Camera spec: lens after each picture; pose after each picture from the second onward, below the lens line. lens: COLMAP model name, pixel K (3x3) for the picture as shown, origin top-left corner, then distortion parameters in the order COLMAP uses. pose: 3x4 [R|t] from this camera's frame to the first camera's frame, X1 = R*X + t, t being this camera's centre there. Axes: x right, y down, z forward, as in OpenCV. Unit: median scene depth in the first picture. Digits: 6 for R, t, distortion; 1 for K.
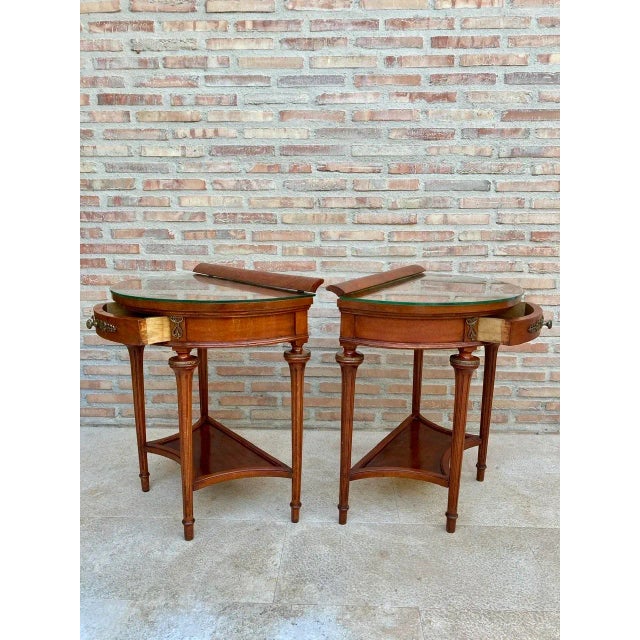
lens RADIAL K [[533.8, 0, 324.4], [0, 533.8, 317.9], [0, 0, 1]] dist [0.009495, -0.007063]
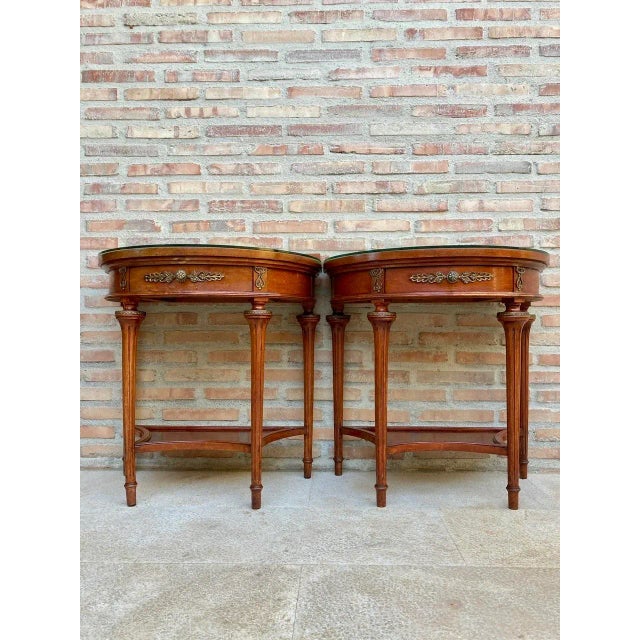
lens RADIAL K [[533.8, 0, 320.7], [0, 533.8, 316.4], [0, 0, 1]] dist [0.009495, -0.007063]
pose [[0.999936, -0.003527, 0.010718, -0.038747], [0.005643, 0.978871, -0.204399, 0.160160], [-0.009771, 0.204446, 0.978829, 0.204759]]
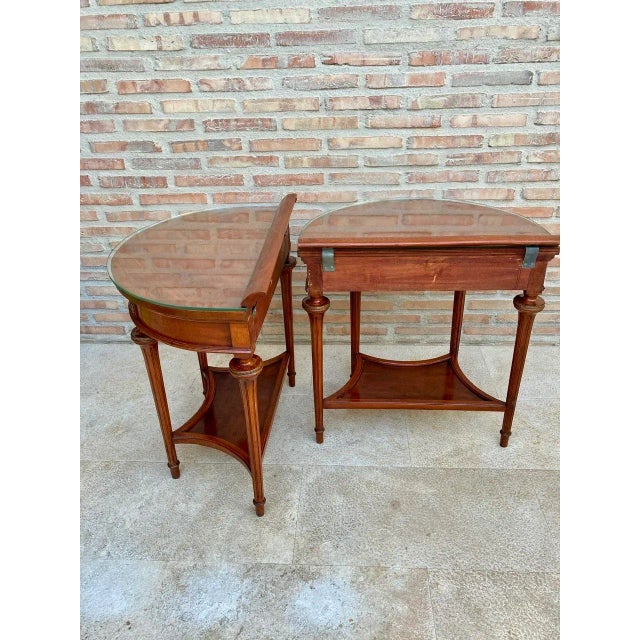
lens RADIAL K [[533.8, 0, 320.1], [0, 533.8, 318.7], [0, 0, 1]] dist [0.009495, -0.007063]
pose [[0.999327, -0.018305, -0.031795, 0.002297], [0.027851, 0.942630, 0.332676, -0.177620], [0.023881, -0.333338, 0.942505, 0.087787]]
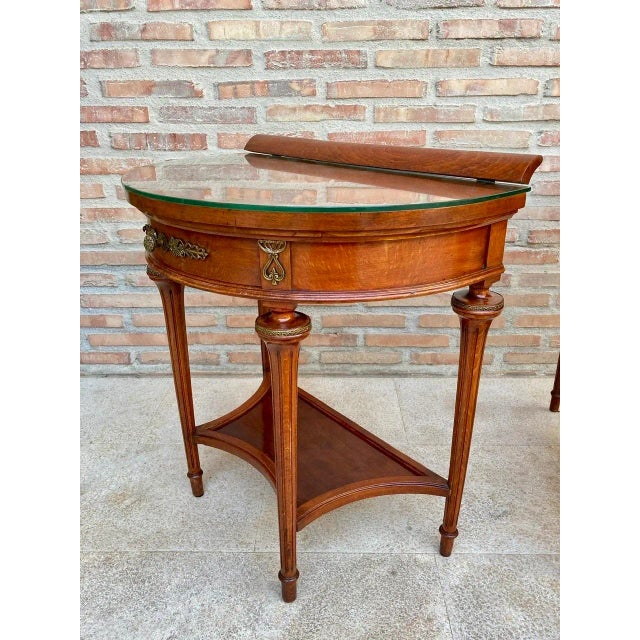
lens RADIAL K [[533.8, 0, 322.1], [0, 533.8, 320.7], [0, 0, 1]] dist [0.009495, -0.007063]
pose [[0.999746, -0.017850, 0.013724, -0.156676], [0.014550, 0.977331, 0.211216, -0.021670], [-0.017184, -0.210962, 0.977343, 0.332537]]
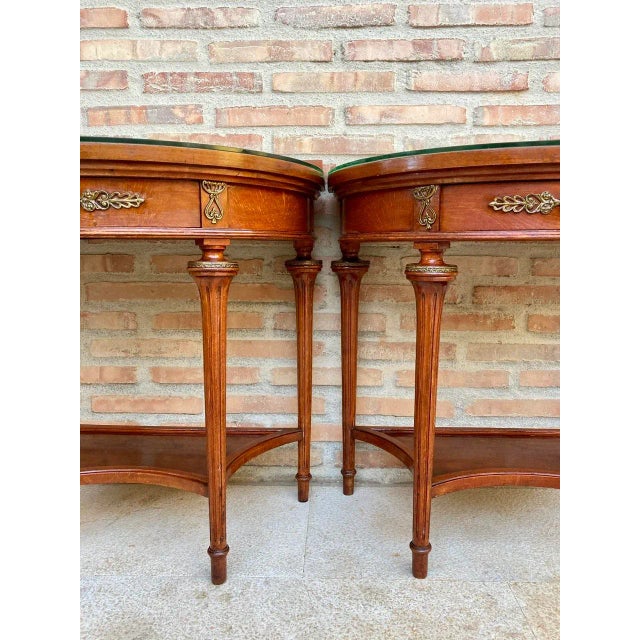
lens RADIAL K [[533.8, 0, 322.0], [0, 533.8, 318.0], [0, 0, 1]] dist [0.009495, -0.007063]
pose [[0.999926, -0.003538, 0.011622, -0.037200], [0.004132, 0.998669, -0.051418, 0.074386], [-0.011424, 0.051463, 0.998610, 0.486469]]
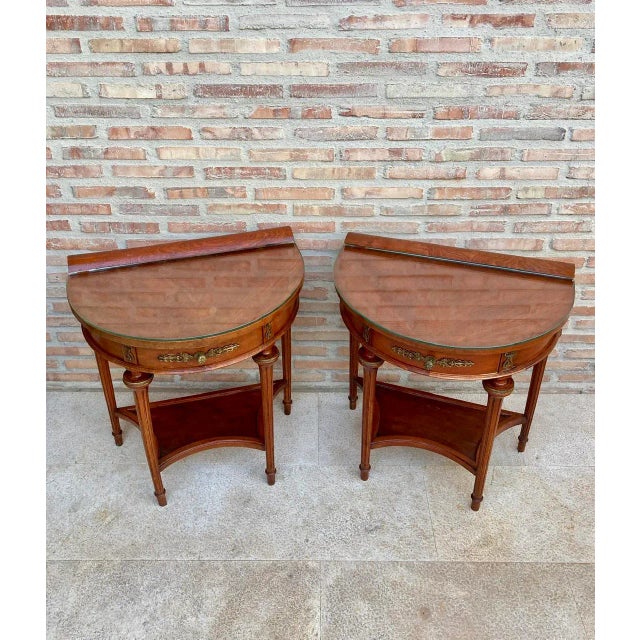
lens RADIAL K [[650.6, 0, 310.6], [0, 650.6, 248.4], [0, 0, 1]] dist [0.021820, 0.000000]
pose [[0.999585, -0.018270, 0.022253, -0.076979], [0.009792, 0.942531, 0.333975, -0.402342], [-0.027076, -0.333619, 0.942319, 0.071483]]
